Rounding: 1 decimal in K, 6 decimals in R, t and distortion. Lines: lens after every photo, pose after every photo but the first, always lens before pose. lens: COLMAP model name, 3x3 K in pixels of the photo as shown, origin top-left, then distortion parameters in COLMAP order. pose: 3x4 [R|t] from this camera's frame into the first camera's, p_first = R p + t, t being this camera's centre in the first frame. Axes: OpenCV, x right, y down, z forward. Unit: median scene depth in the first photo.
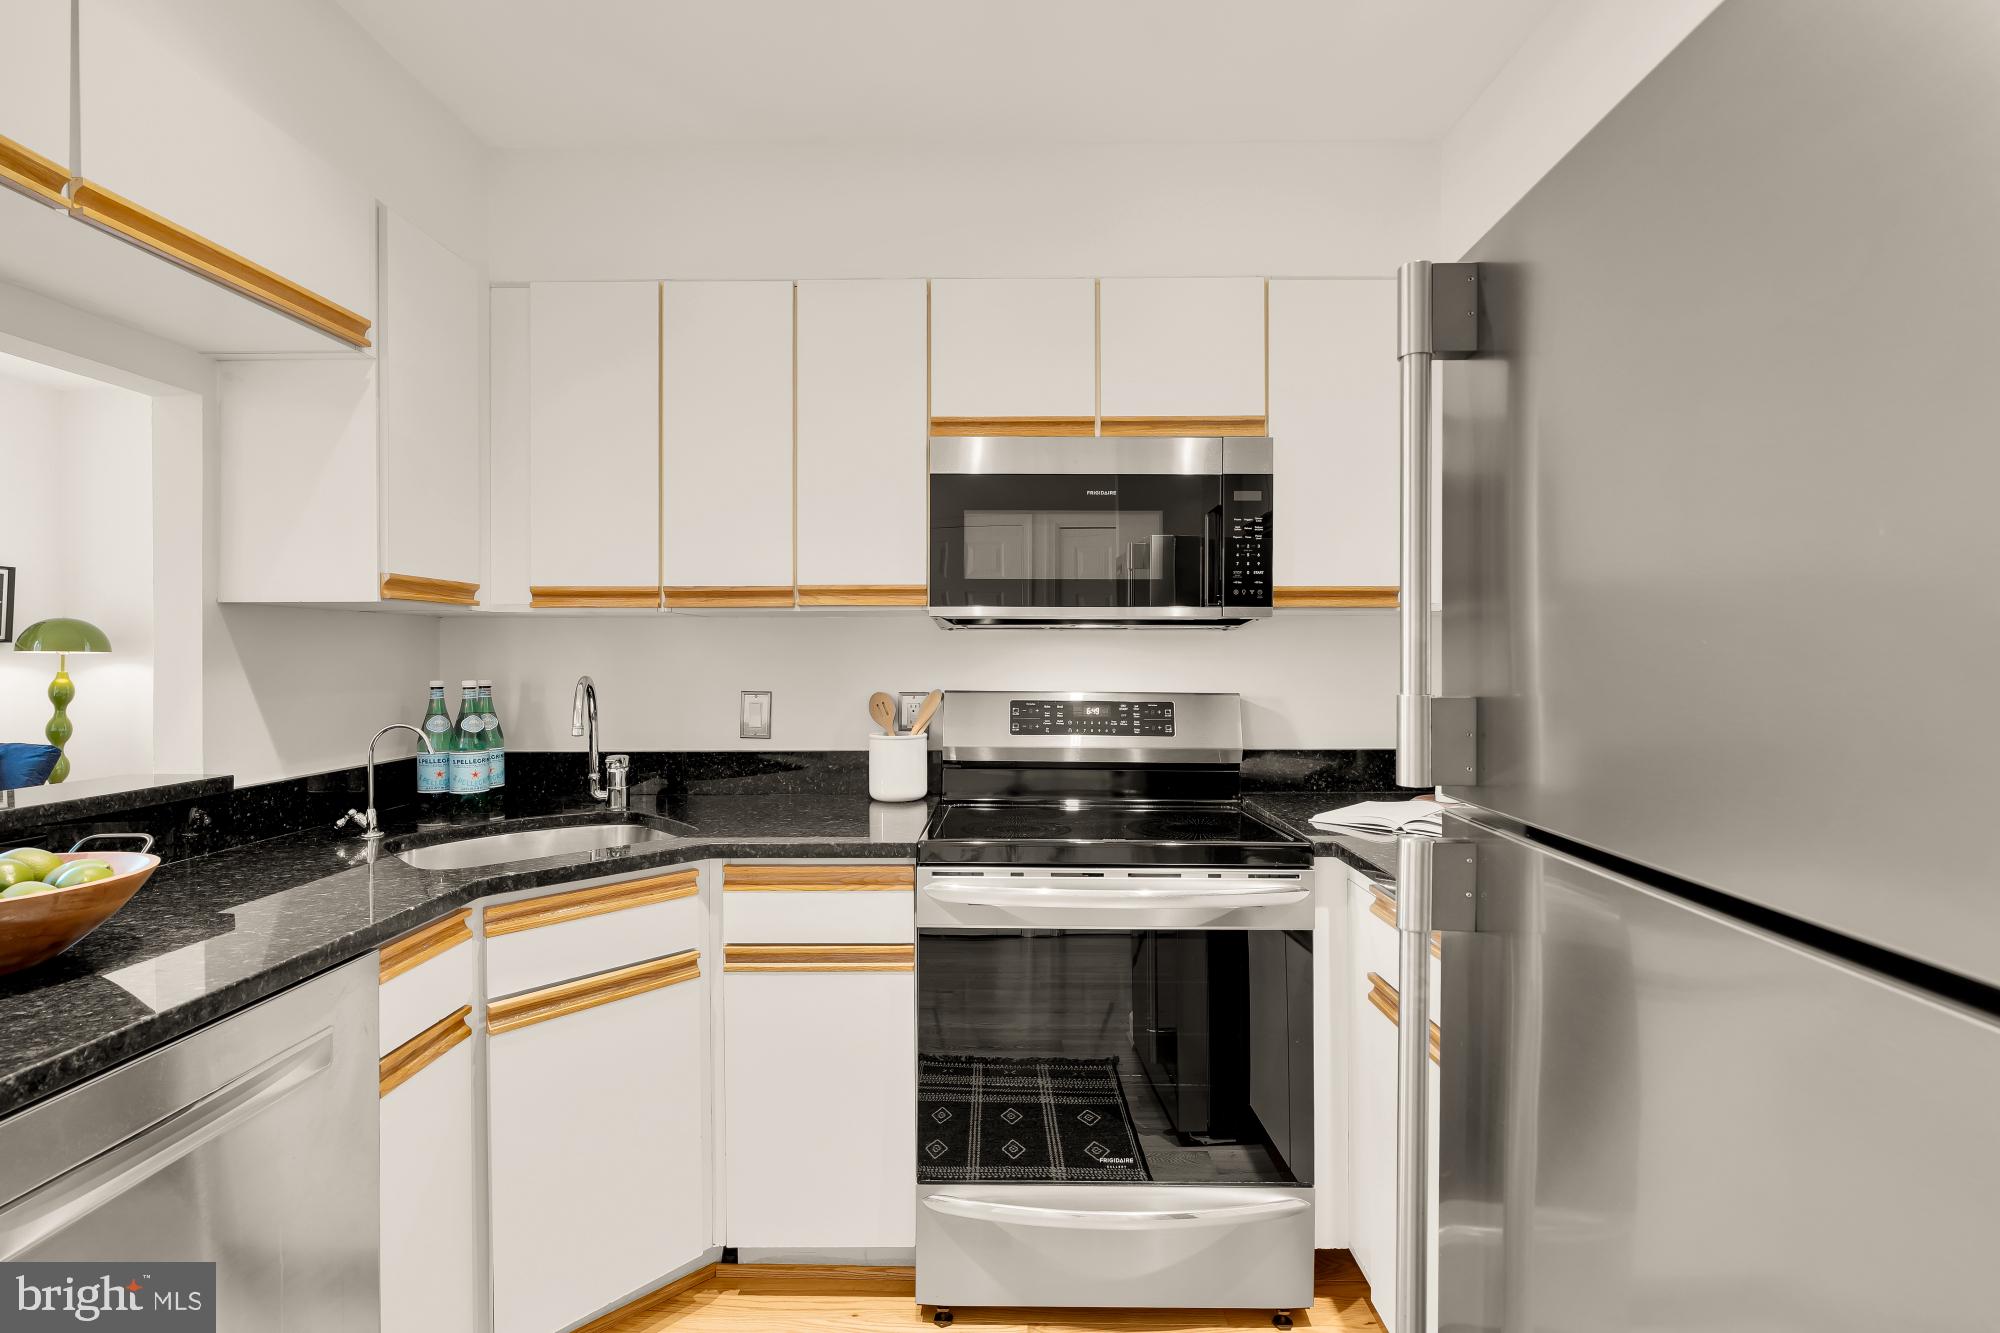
lens RADIAL K [[914.0, 0, 1000.4], [0, 914.0, 659.1], [0, 0, 1]] dist [-0.005108, 0.001368]
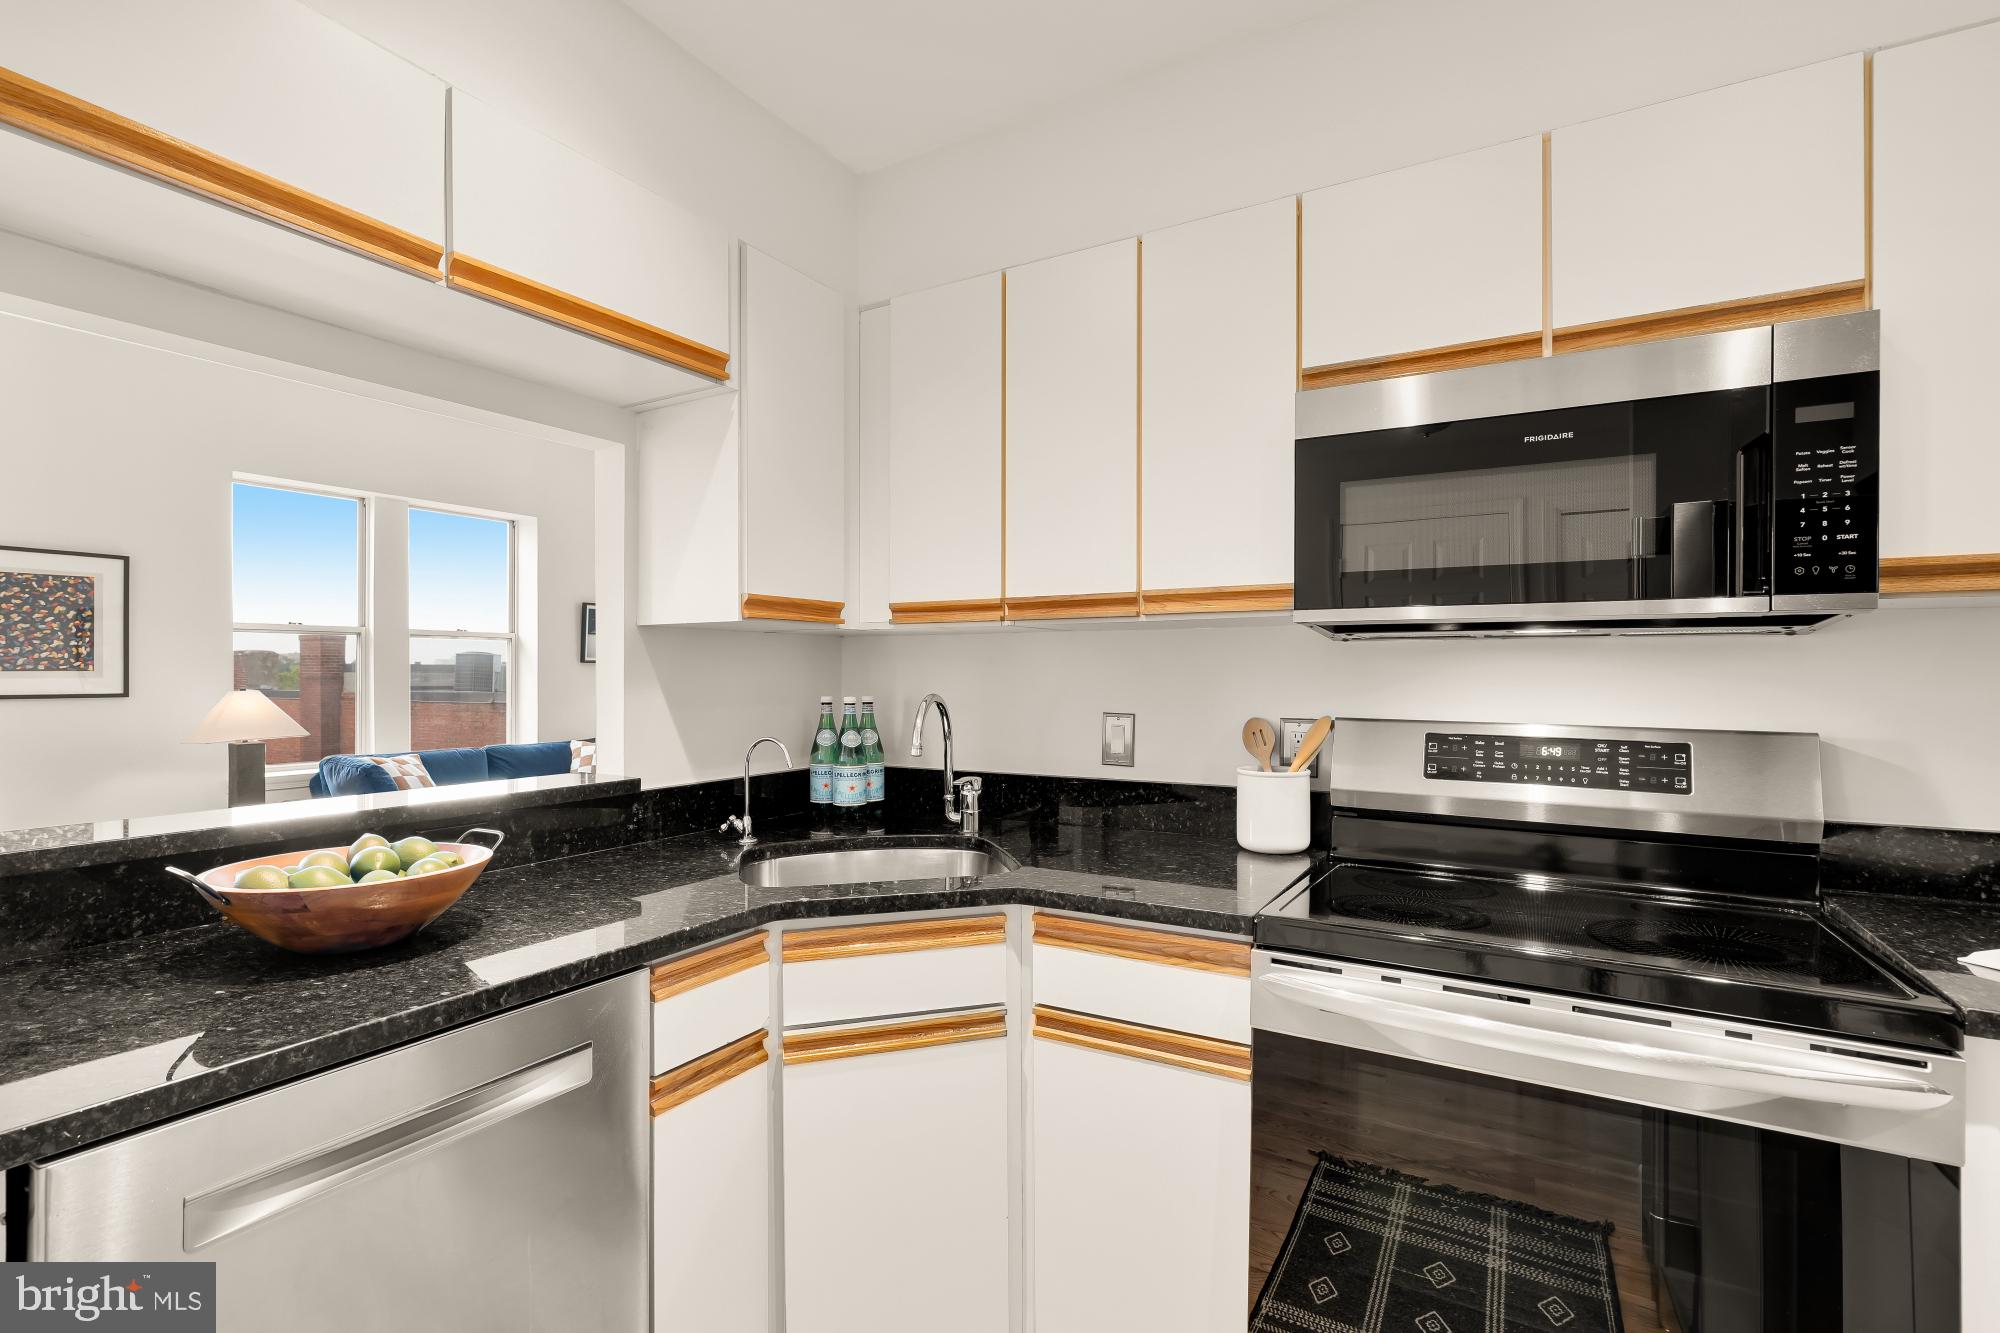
lens RADIAL K [[914.0, 0, 1012.5], [0, 914.0, 675.3], [0, 0, 1]] dist [-0.005108, 0.001368]
pose [[0.874217, 0.002594, -0.485528, 0.088608], [-0.003512, 0.999993, -0.000982, -0.000242], [0.485522, 0.002564, 0.874221, 0.195806]]
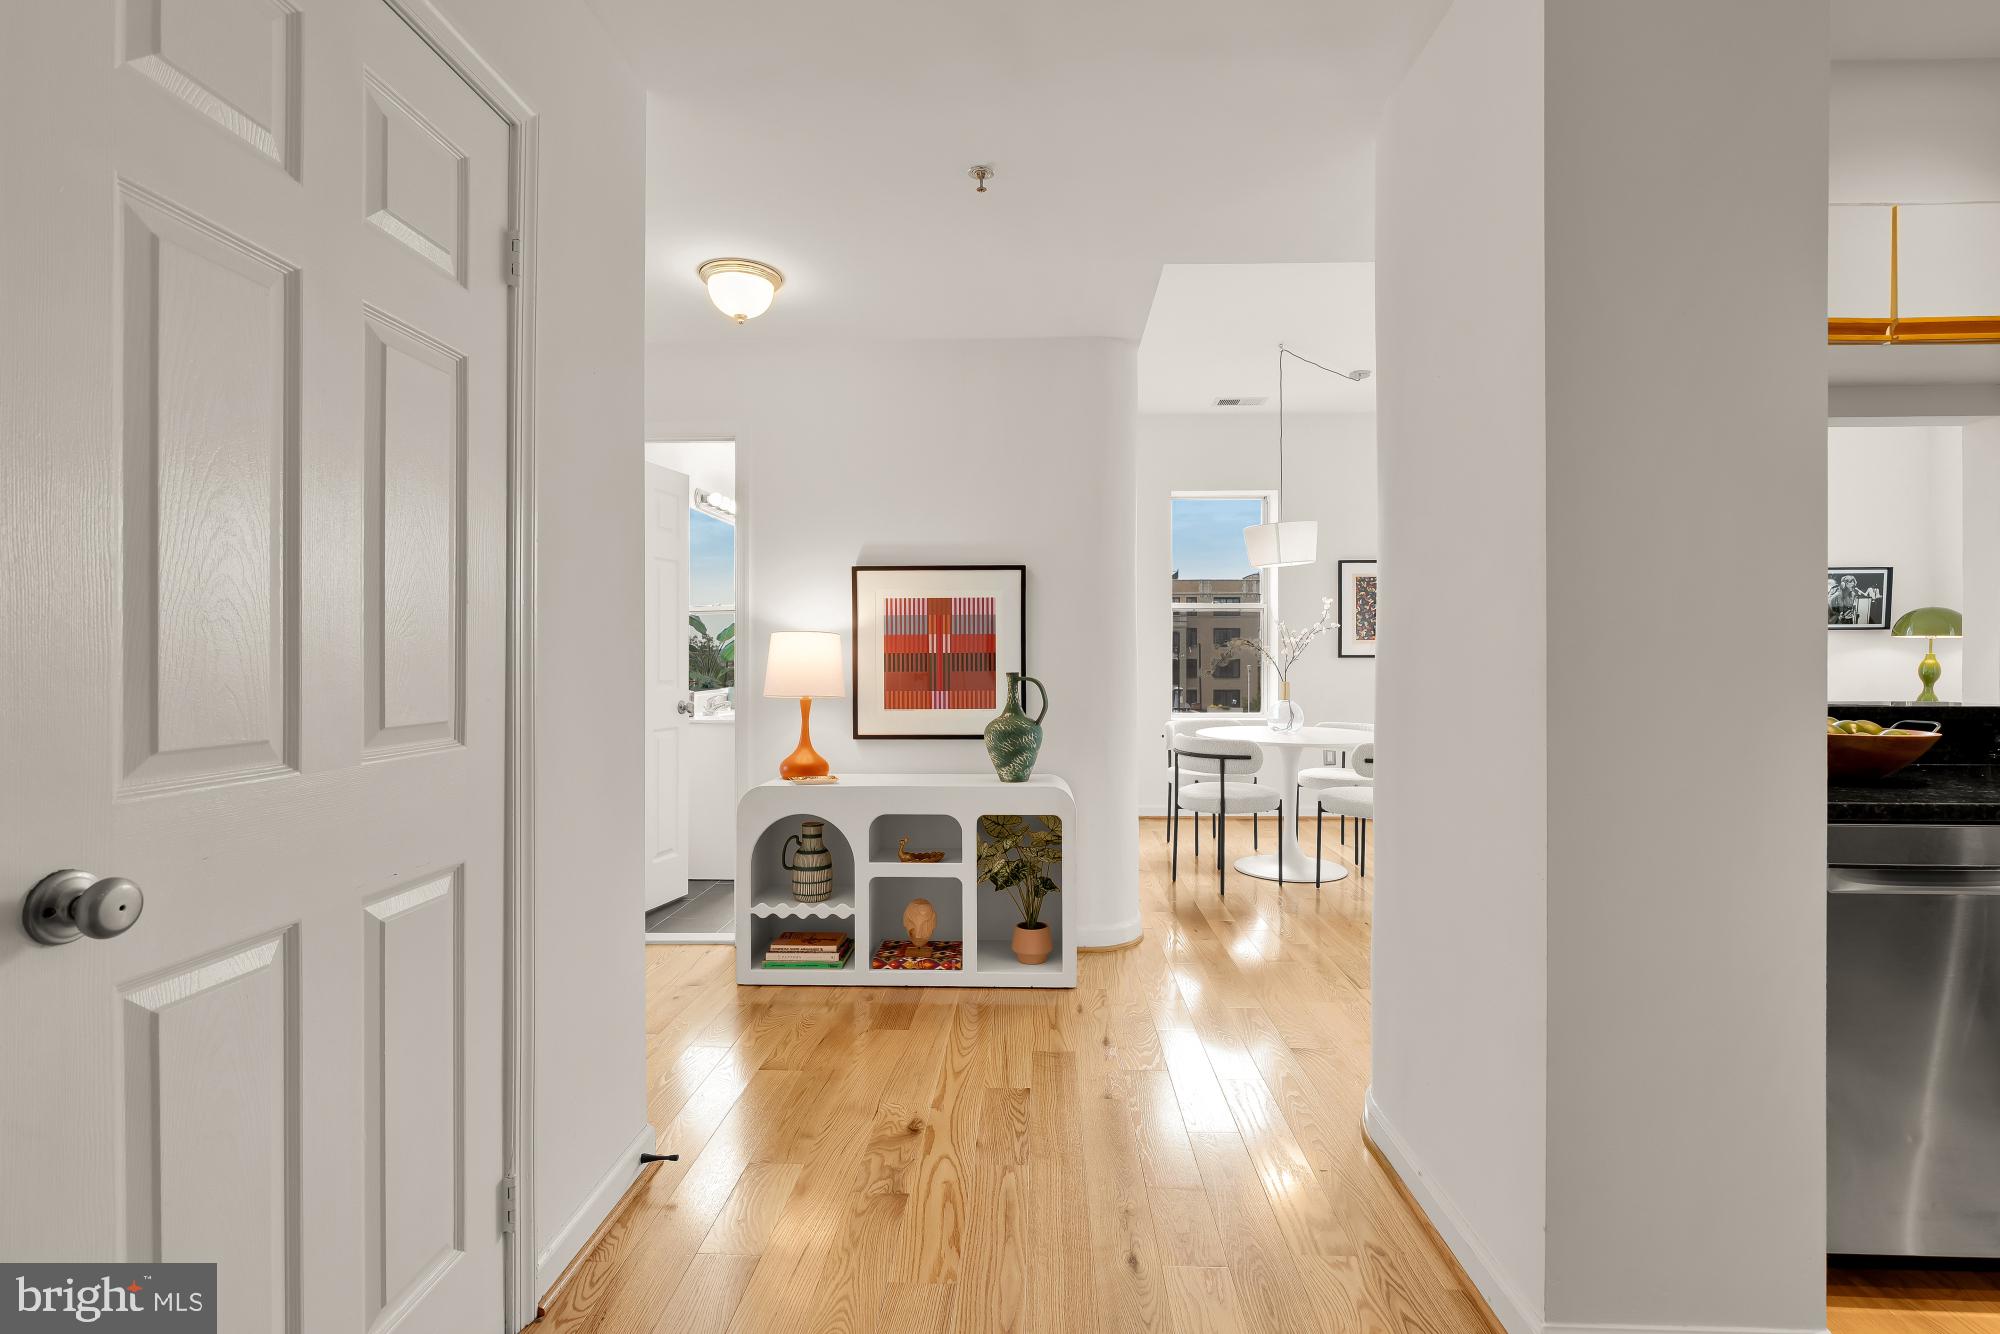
lens RADIAL K [[914.0, 0, 998.5], [0, 914.0, 653.3], [0, 0, 1]] dist [-0.005108, 0.001368]
pose [[-0.039692, 0.000262, -0.999212, 0.402408], [-0.007818, 0.999969, 0.000573, 0.052135], [0.999181, 0.007835, -0.039688, -0.320001]]
